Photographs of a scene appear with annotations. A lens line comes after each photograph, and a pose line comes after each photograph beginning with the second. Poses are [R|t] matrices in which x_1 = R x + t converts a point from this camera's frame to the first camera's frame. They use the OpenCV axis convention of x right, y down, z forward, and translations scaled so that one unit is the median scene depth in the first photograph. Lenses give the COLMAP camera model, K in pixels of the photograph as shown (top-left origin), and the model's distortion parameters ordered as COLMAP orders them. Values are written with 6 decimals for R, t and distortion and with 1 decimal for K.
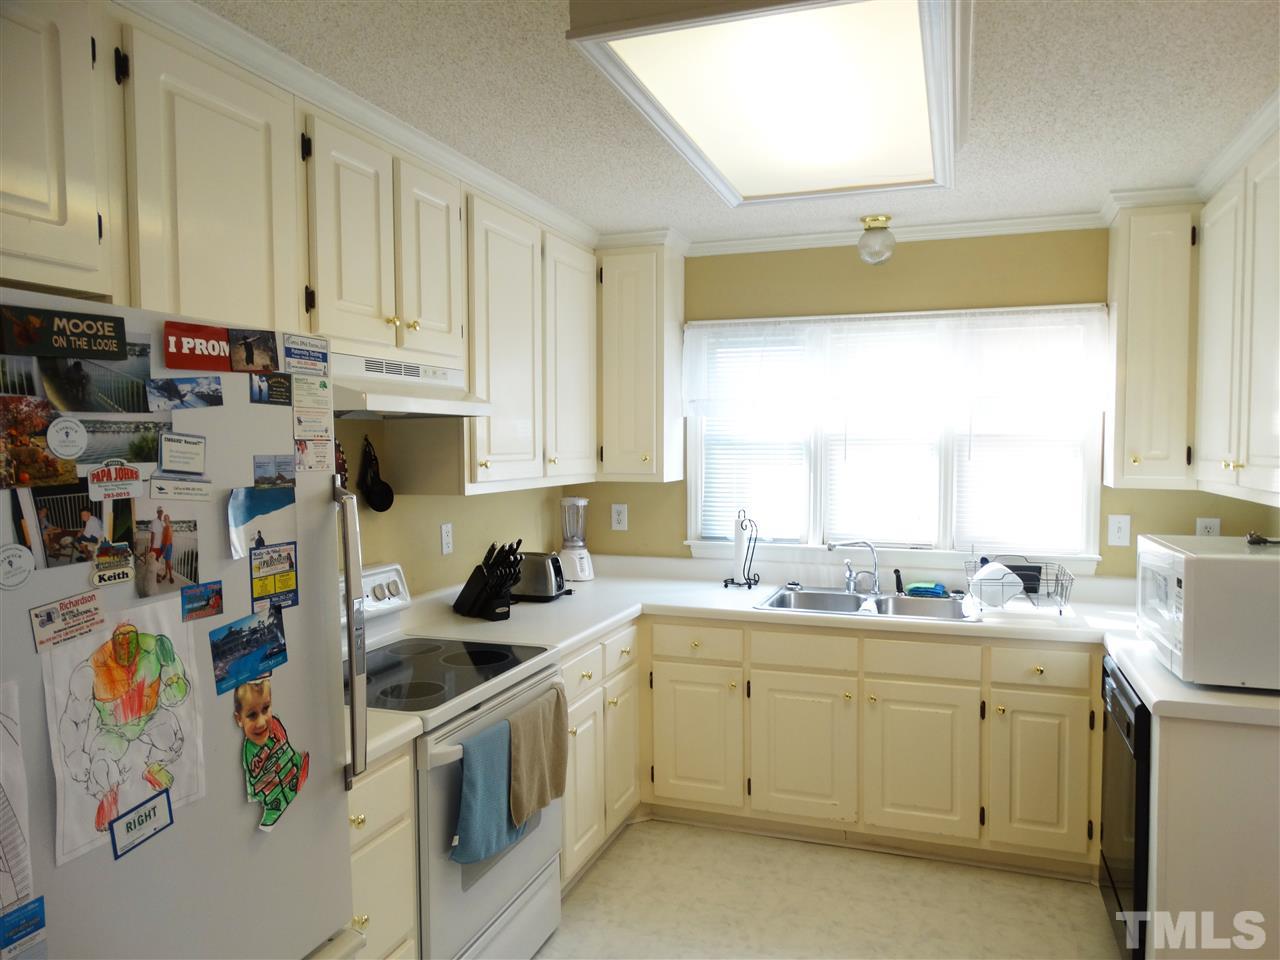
lens RADIAL K [[902.7, 0, 646.5], [0, 902.7, 484.7], [0, 0, 1]] dist [-0.011474, 0.007551]
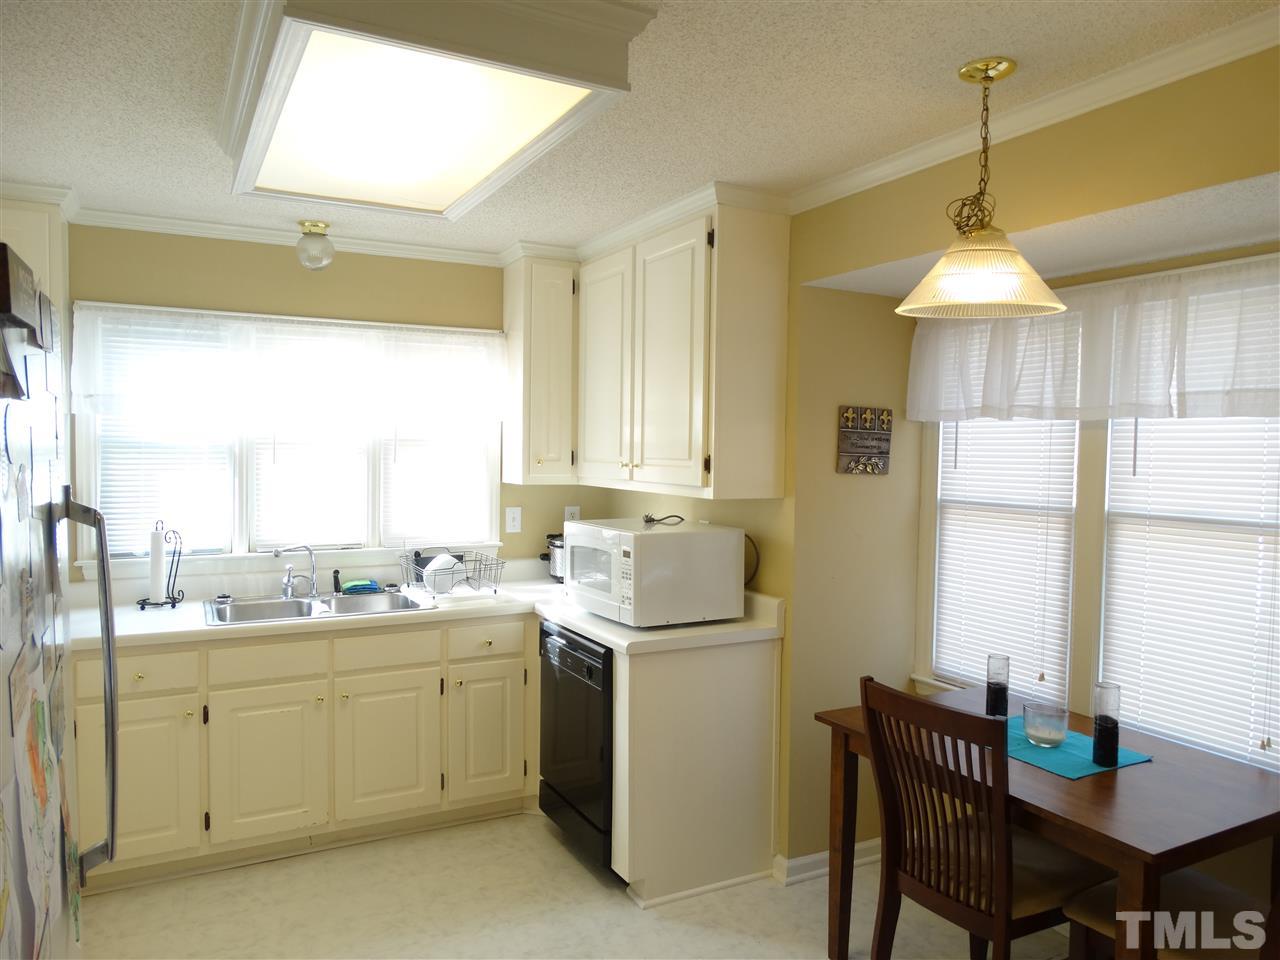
lens RADIAL K [[902.7, 0, 650.0], [0, 902.7, 486.1], [0, 0, 1]] dist [-0.011474, 0.007551]
pose [[0.676525, -0.025599, 0.735975, -0.242857], [0.027373, 0.999579, 0.009606, -0.001583], [-0.735911, 0.013647, 0.676941, 0.045580]]
